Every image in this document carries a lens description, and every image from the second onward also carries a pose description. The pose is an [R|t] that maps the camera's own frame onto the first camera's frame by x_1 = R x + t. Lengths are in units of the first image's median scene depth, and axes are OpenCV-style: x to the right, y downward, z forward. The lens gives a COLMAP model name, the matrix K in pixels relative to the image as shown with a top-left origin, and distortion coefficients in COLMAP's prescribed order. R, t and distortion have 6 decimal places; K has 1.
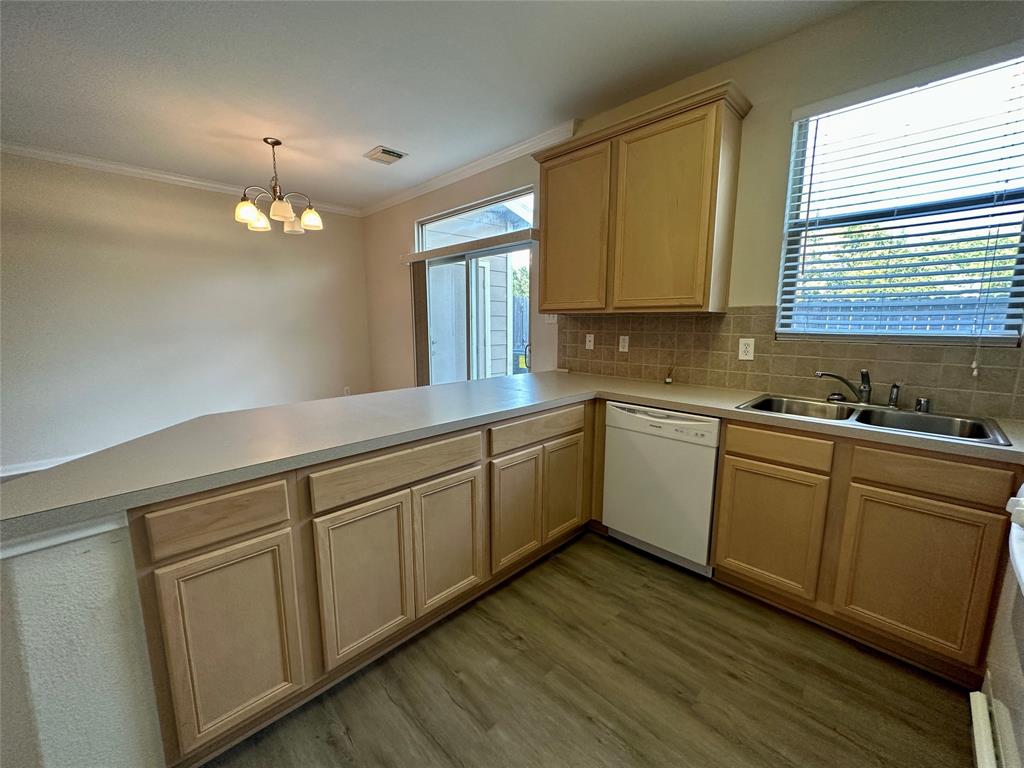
lens RADIAL K [[409.8, 0, 512.9], [0, 409.8, 384.5], [0, 0, 1]] dist [-0.001485, -0.000335]
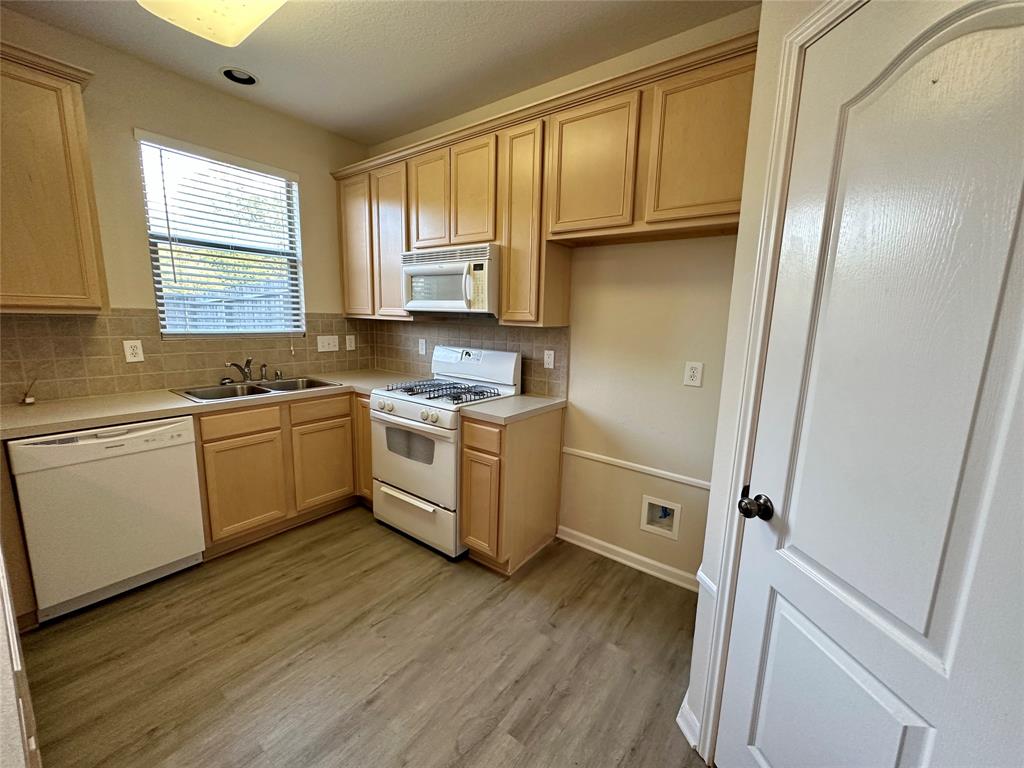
lens RADIAL K [[409.8, 0, 512.9], [0, 409.8, 384.5], [0, 0, 1]] dist [-0.001485, -0.000335]
pose [[-0.146567, -0.166232, 0.975133, -0.637490], [0.124211, 0.974884, 0.184859, -0.087594], [-0.981371, 0.148217, -0.122237, 0.255829]]
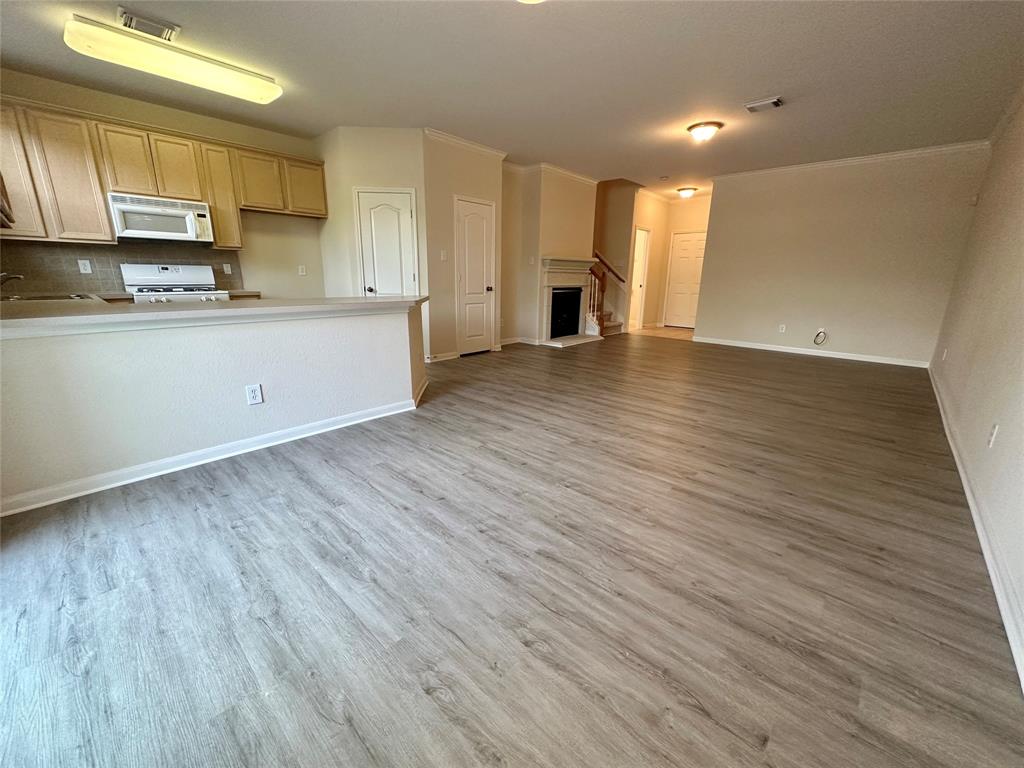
lens RADIAL K [[409.8, 0, 512.9], [0, 409.8, 384.5], [0, 0, 1]] dist [-0.001485, -0.000335]
pose [[-0.998787, -0.001395, -0.049219, -0.941583], [-0.021177, 0.914591, 0.403825, -0.294207], [0.044452, 0.404378, -0.913511, 2.461756]]
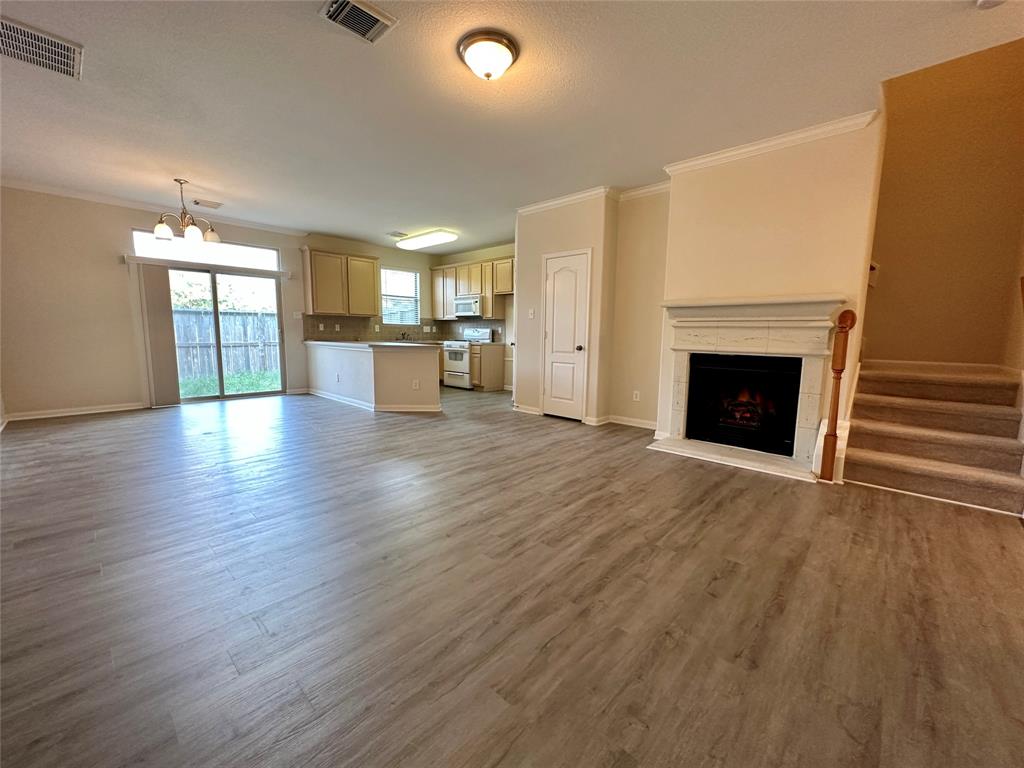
lens RADIAL K [[409.8, 0, 512.9], [0, 409.8, 384.5], [0, 0, 1]] dist [-0.001485, -0.000335]
pose [[-0.039277, -0.125539, 0.991311, -3.361394], [0.139699, 0.981643, 0.129849, 0.100786], [-0.989415, 0.143586, -0.021019, 0.018277]]
